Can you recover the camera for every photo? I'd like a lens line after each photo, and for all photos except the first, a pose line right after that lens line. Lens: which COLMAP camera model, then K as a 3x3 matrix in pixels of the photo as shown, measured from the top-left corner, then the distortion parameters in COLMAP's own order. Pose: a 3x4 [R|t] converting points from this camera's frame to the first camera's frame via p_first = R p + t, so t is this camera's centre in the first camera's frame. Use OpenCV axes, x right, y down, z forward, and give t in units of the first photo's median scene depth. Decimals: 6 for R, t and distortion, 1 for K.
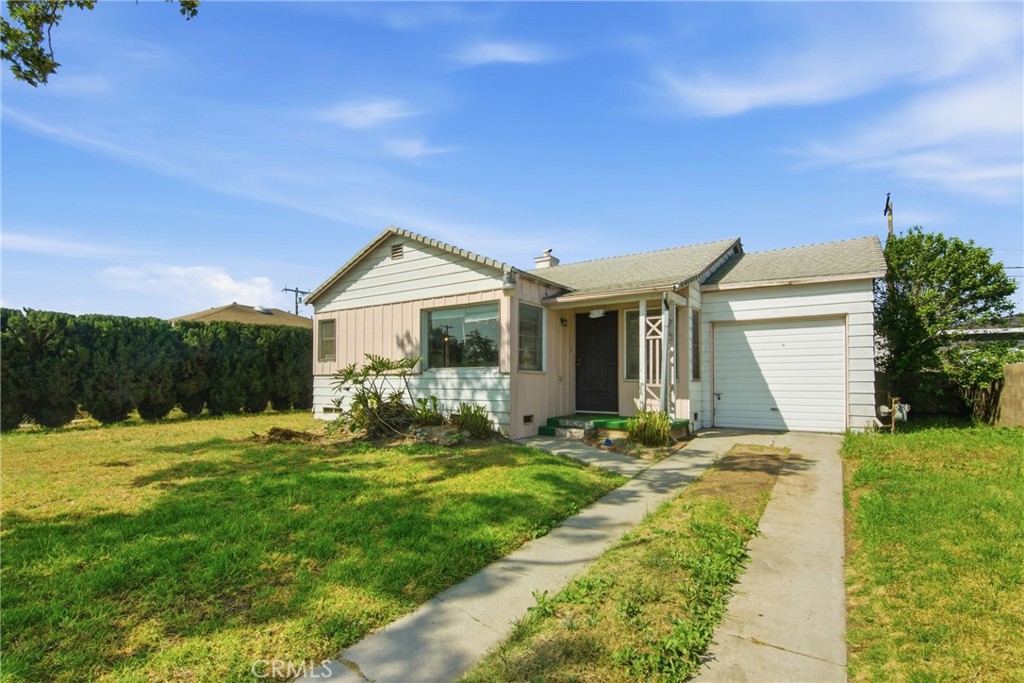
lens RADIAL K [[458.4, 0, 520.4], [0, 458.4, 364.4], [0, 0, 1]] dist [0.003080, 0.000133]
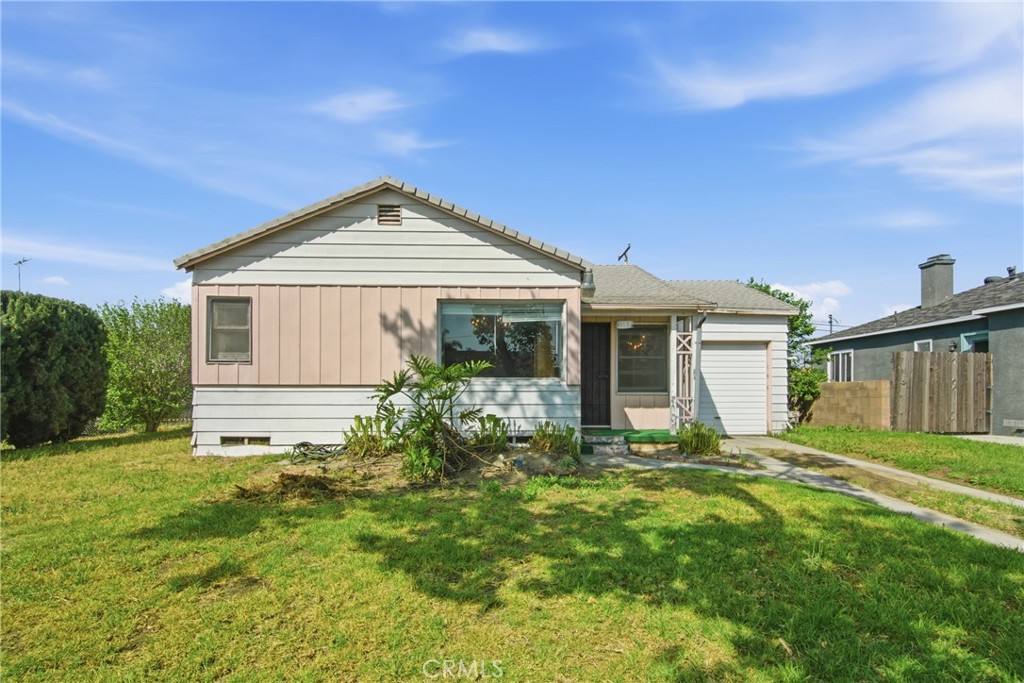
lens RADIAL K [[458.4, 0, 523.2], [0, 458.4, 382.7], [0, 0, 1]] dist [0.003080, 0.000133]
pose [[0.827669, 0.011607, 0.561097, -0.520954], [-0.021038, 0.999725, 0.010352, 0.005992], [-0.560822, -0.020372, 0.827686, 0.297585]]
